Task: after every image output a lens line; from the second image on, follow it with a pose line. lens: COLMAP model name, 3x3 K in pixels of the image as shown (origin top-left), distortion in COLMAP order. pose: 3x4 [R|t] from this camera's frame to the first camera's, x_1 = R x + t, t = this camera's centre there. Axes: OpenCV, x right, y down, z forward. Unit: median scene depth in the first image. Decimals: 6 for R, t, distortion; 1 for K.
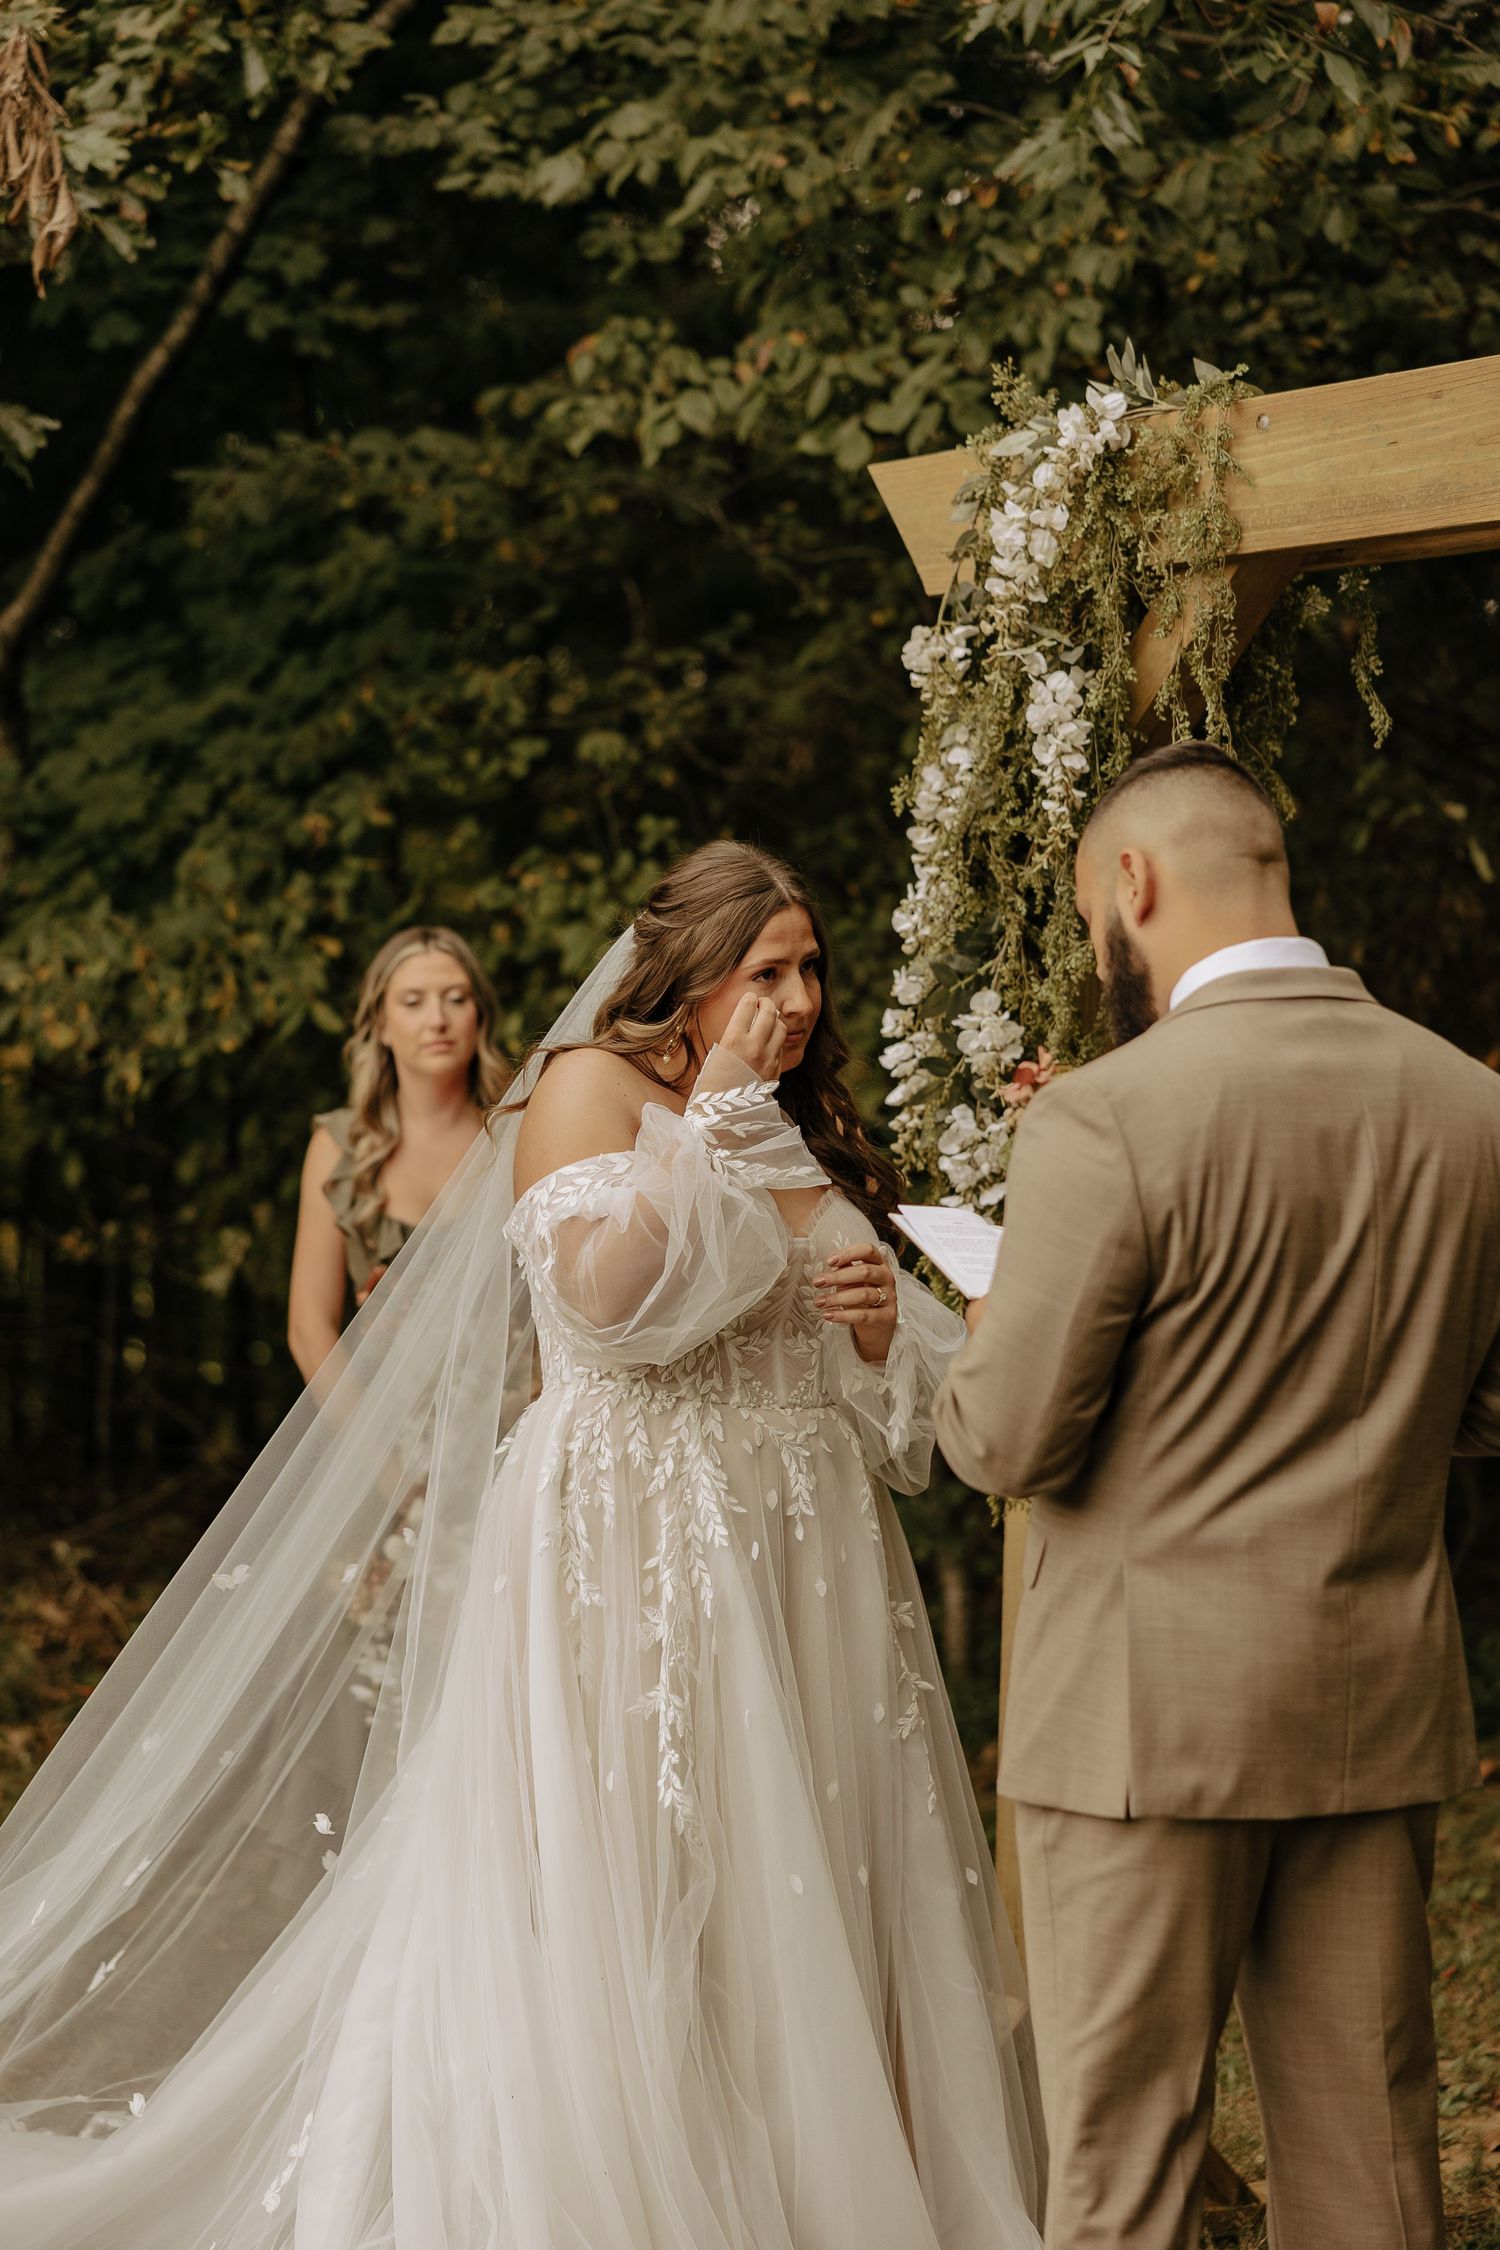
lens RADIAL K [[4274.9, 0, 648.0], [0, 4274.9, 1129.7], [0, 0, 1]] dist [0.026847, -0.111425]
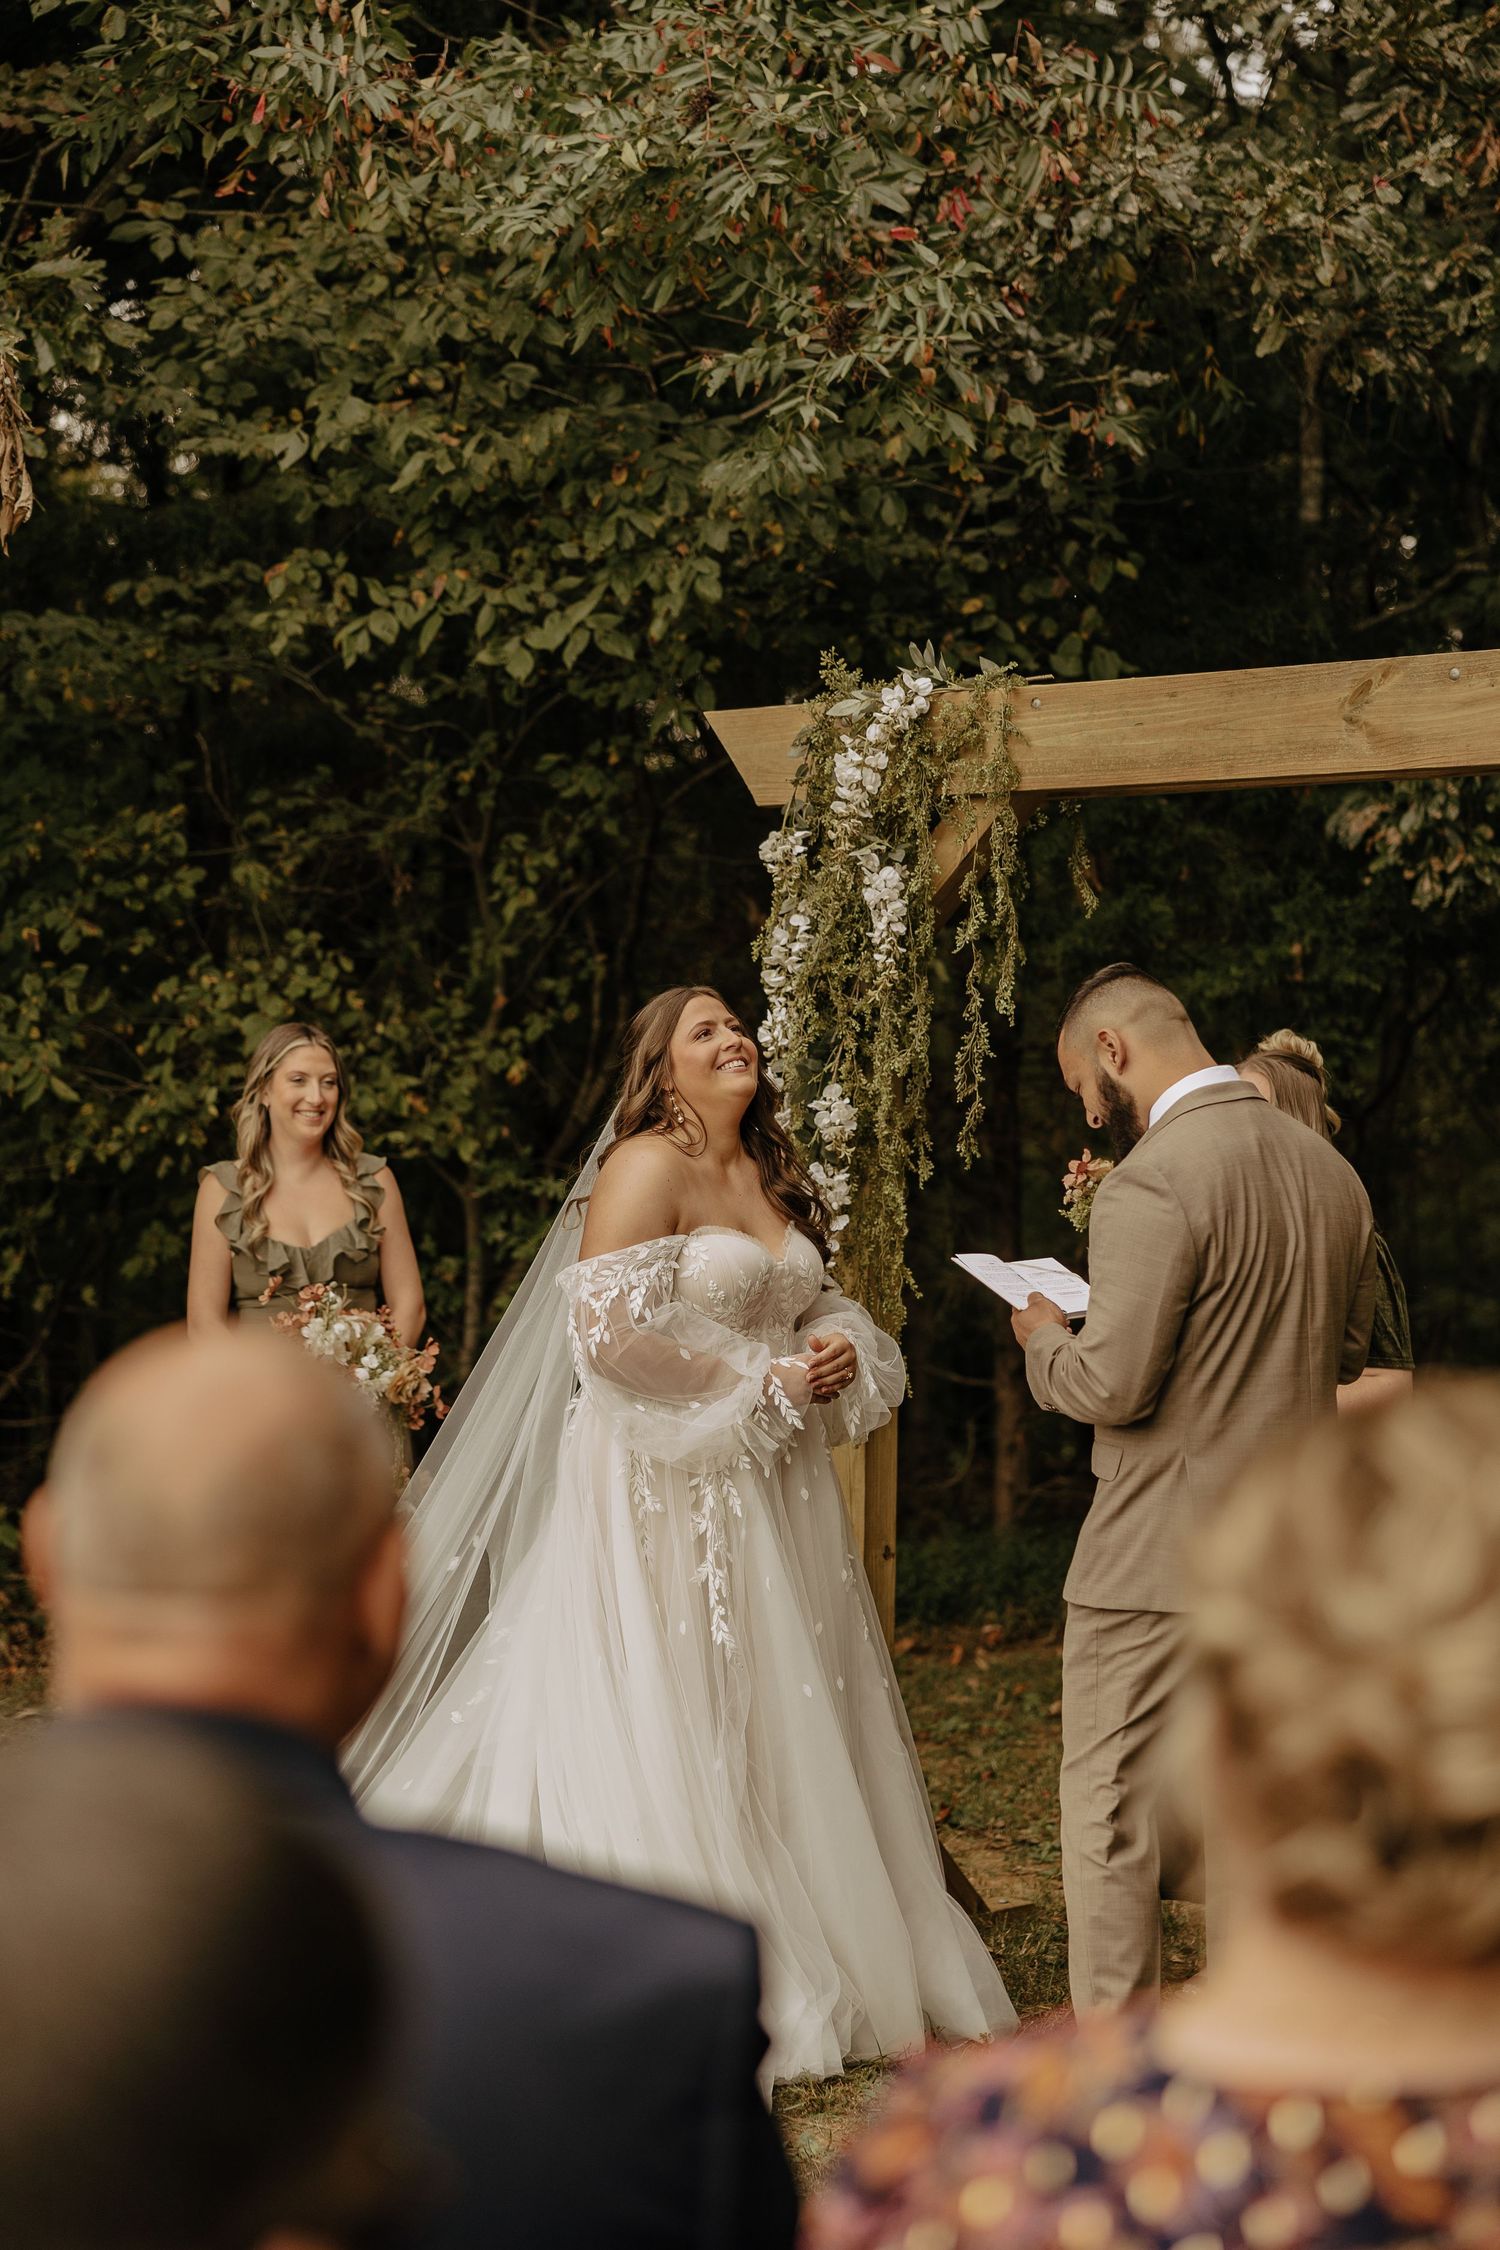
lens RADIAL K [[3845.2, 0, 750.0], [0, 3845.2, 1125.0], [0, 0, 1]] dist [0.002684, 0.113650]
pose [[0.966121, -0.012809, 0.257770, -0.280724], [0.014374, 0.999888, -0.004186, -0.013452], [-0.257688, 0.007749, 0.966197, -0.250332]]
